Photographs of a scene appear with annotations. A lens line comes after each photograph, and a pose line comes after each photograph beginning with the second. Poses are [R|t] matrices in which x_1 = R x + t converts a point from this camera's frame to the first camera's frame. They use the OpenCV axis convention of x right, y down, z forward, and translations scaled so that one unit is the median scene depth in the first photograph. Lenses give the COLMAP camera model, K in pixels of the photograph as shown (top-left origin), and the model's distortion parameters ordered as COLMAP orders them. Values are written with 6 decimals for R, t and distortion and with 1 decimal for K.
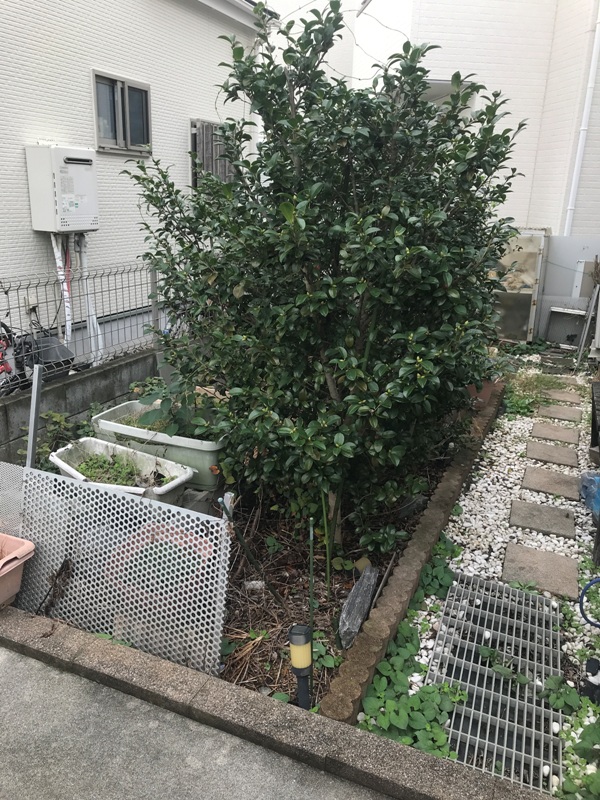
lens RADIAL K [[654.4, 0, 304.8], [0, 654.4, 402.5], [0, 0, 1]] dist [0.047102, -0.069730]
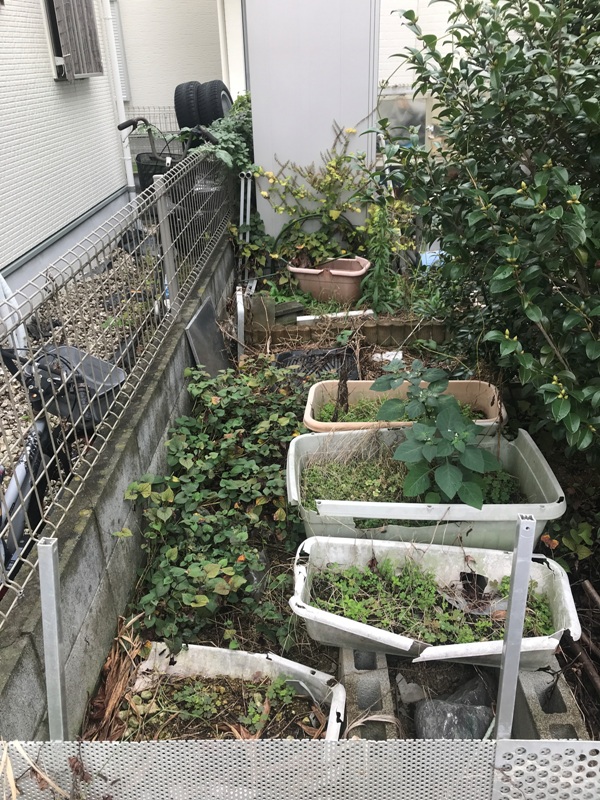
lens RADIAL K [[654.4, 0, 304.8], [0, 654.4, 402.5], [0, 0, 1]] dist [0.047102, -0.069730]
pose [[0.922984, -0.220092, 0.315690, -0.490488], [0.157308, 0.964426, 0.212454, -0.178163], [-0.351220, -0.146431, 0.924772, 0.520784]]
